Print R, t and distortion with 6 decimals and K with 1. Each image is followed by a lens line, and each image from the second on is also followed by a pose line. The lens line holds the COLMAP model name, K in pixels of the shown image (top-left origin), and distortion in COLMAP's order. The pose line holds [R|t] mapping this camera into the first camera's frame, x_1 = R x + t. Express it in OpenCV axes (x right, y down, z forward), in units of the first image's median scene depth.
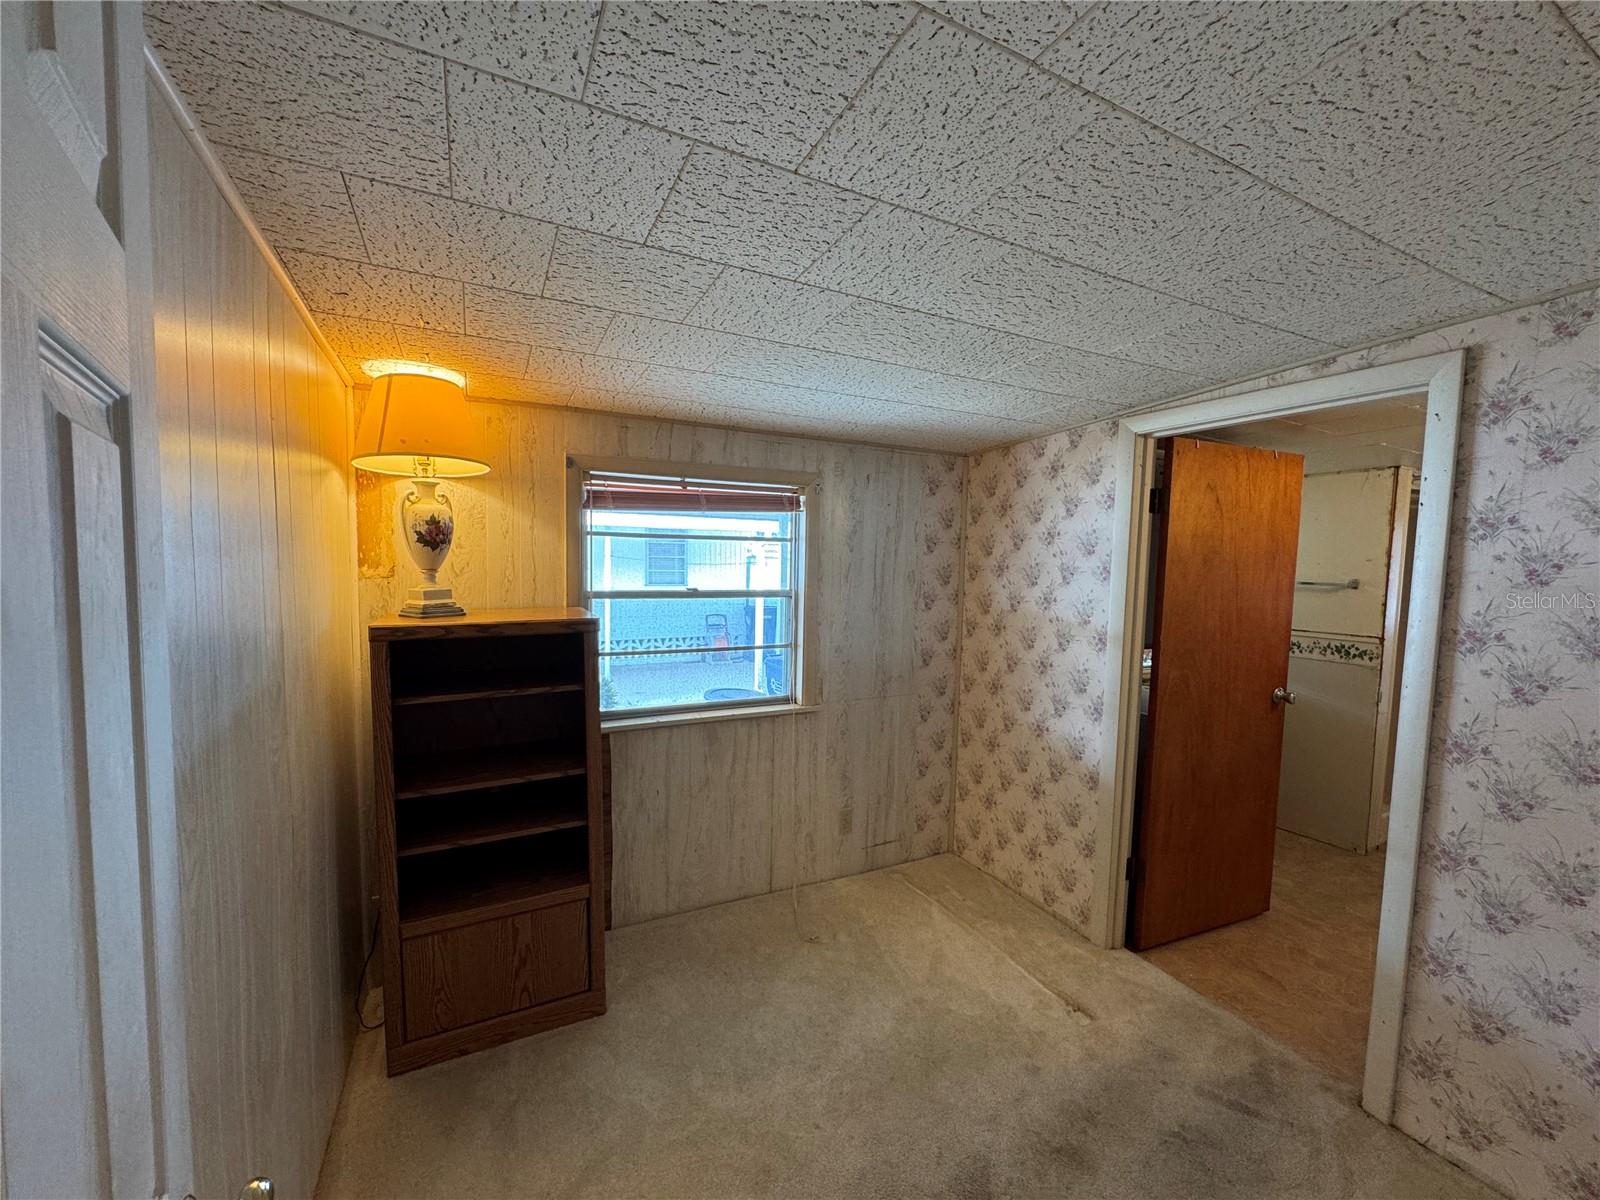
lens RADIAL K [[637.5, 0, 800.0], [0, 637.5, 600.0], [0, 0, 1]] dist [-0.004388, 0.000493]
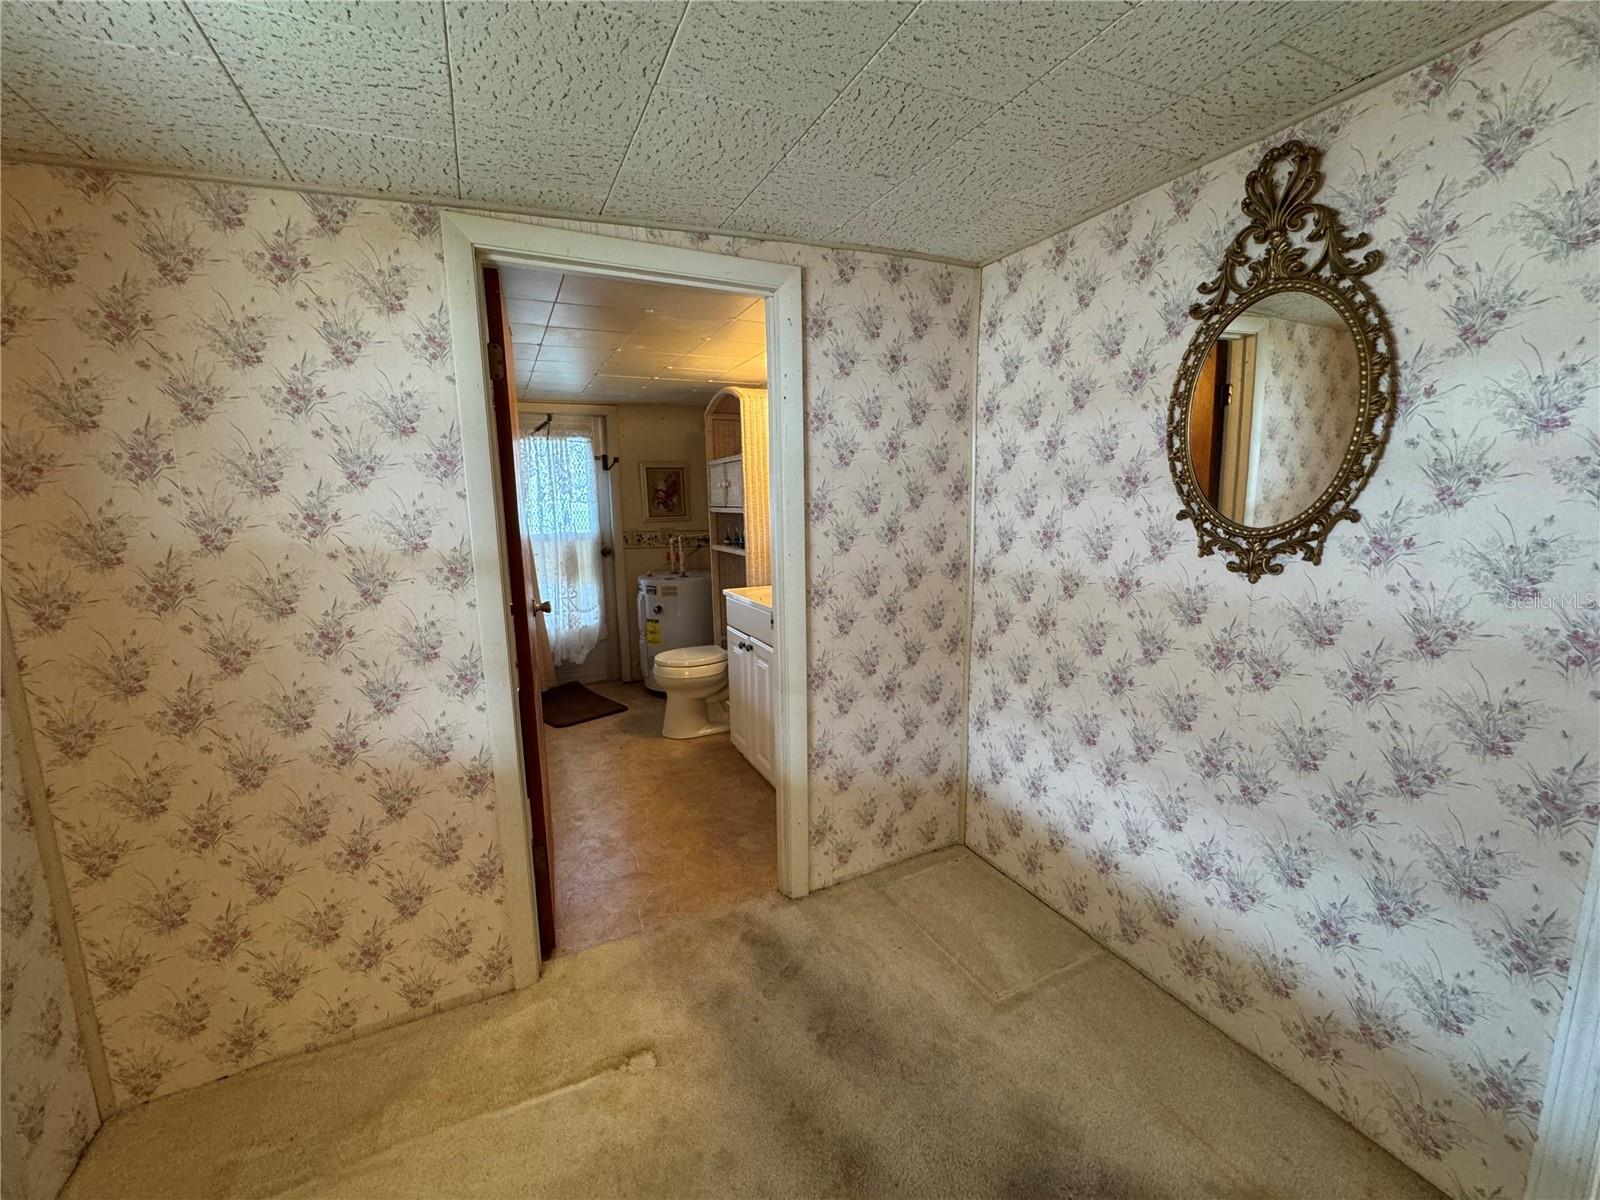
lens RADIAL K [[637.5, 0, 800.0], [0, 637.5, 600.0], [0, 0, 1]] dist [-0.004388, 0.000493]
pose [[0.019496, -0.182498, 0.983013, -0.184776], [0.080344, 0.980306, 0.180402, 0.004226], [-0.996576, 0.075463, 0.033774, 0.727119]]
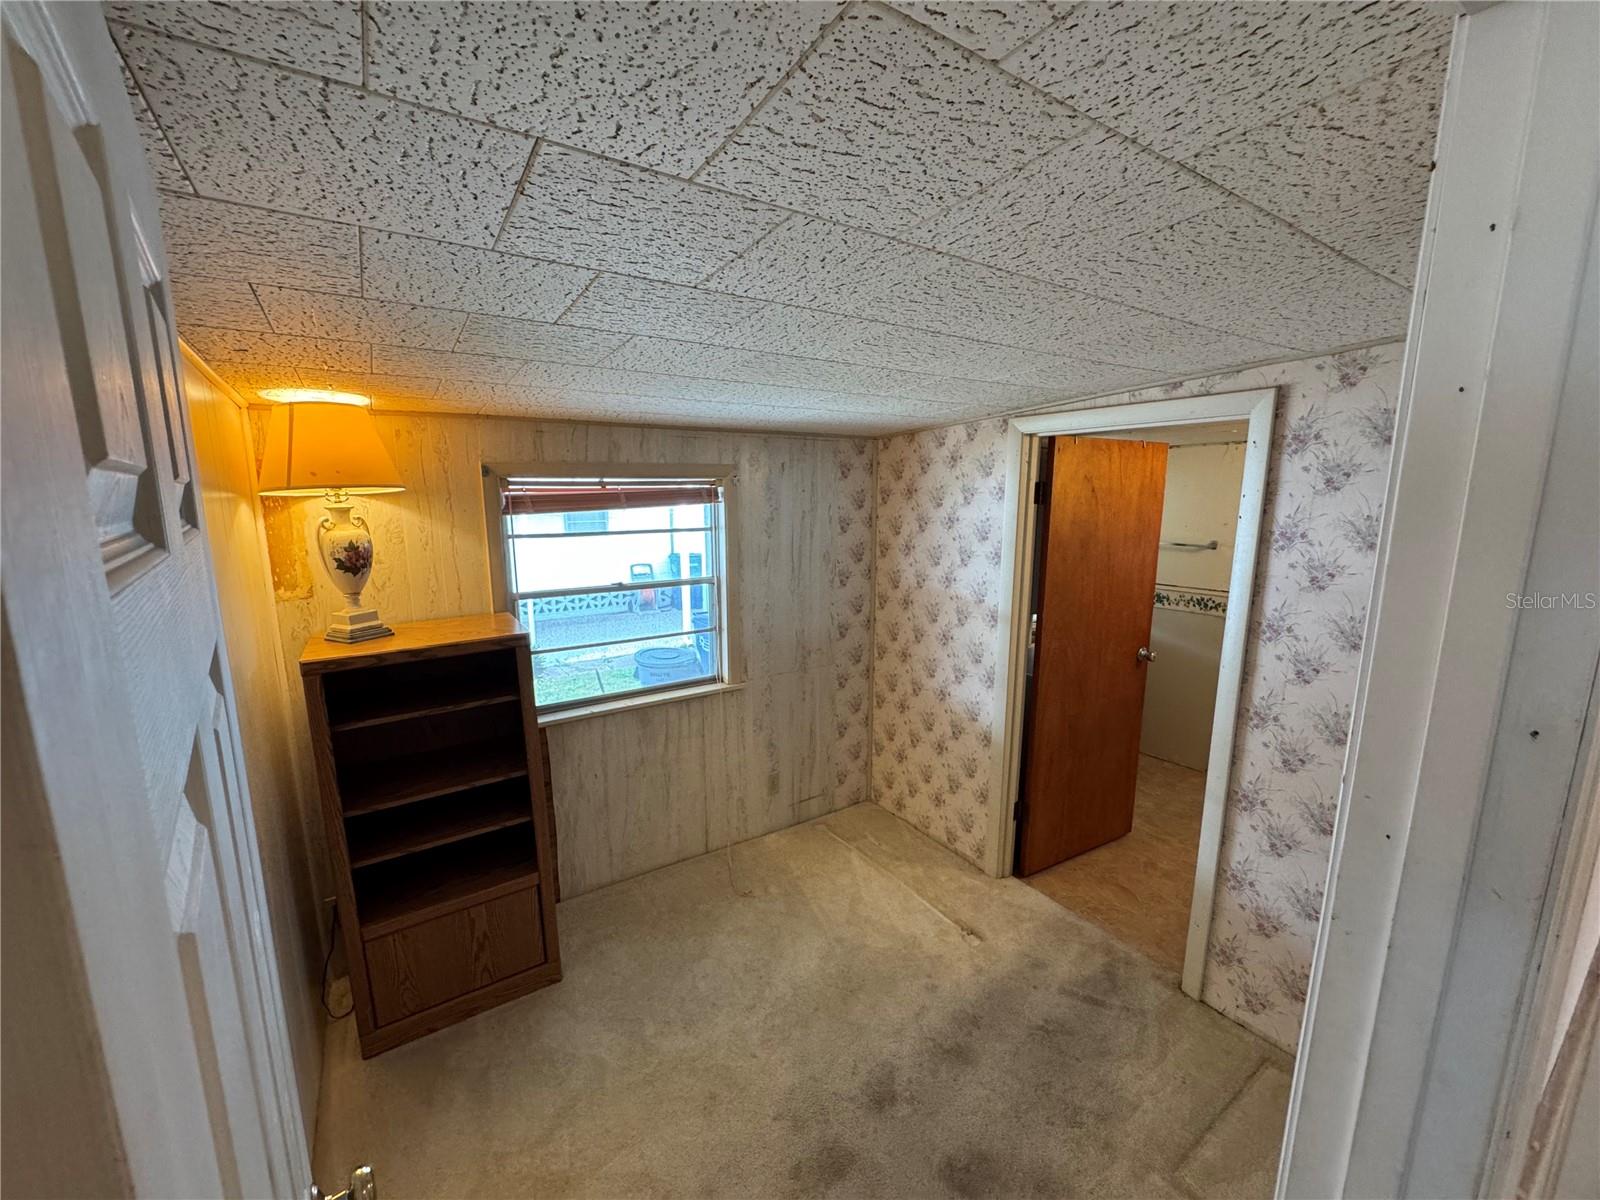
lens RADIAL K [[637.5, 0, 800.0], [0, 637.5, 600.0], [0, 0, 1]] dist [-0.004388, 0.000493]
pose [[0.992968, -0.042735, 0.110403, 0.013467], [0.030983, 0.993878, 0.106052, -0.112349], [-0.114259, -0.101886, 0.988213, -0.078440]]
